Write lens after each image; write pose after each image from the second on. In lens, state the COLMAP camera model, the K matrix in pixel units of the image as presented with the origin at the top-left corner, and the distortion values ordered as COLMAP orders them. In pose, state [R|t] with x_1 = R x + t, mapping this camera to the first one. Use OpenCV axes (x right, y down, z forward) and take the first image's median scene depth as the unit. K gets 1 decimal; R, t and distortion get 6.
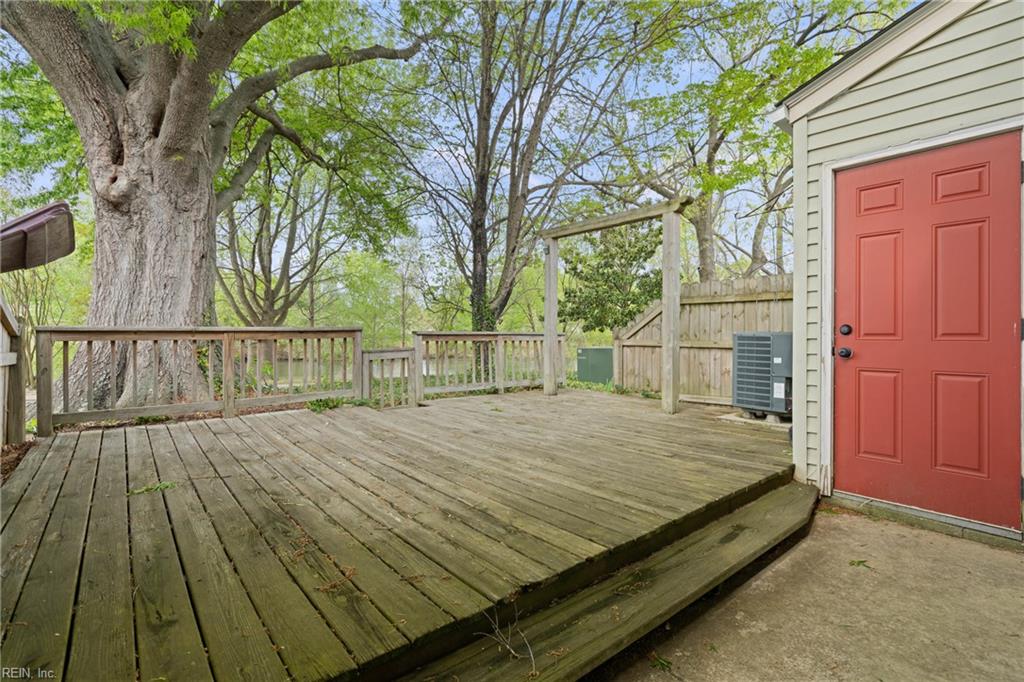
lens RADIAL K [[462.7, 0, 510.9], [0, 462.7, 337.8], [0, 0, 1]] dist [-0.001172, 0.000113]
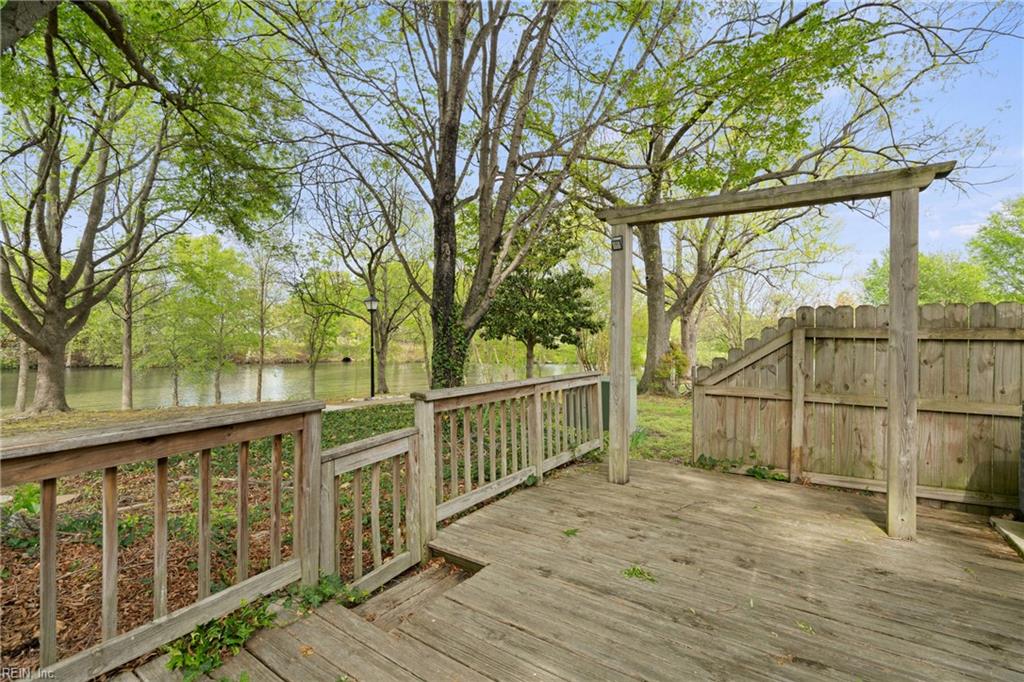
lens RADIAL K [[462.7, 0, 511.5], [0, 462.7, 338.0], [0, 0, 1]] dist [-0.001172, 0.000113]
pose [[0.957560, 0.005919, 0.288174, -0.073038], [-0.005853, 0.999982, -0.001091, -0.020771], [-0.288176, -0.000642, 0.957577, 0.147141]]
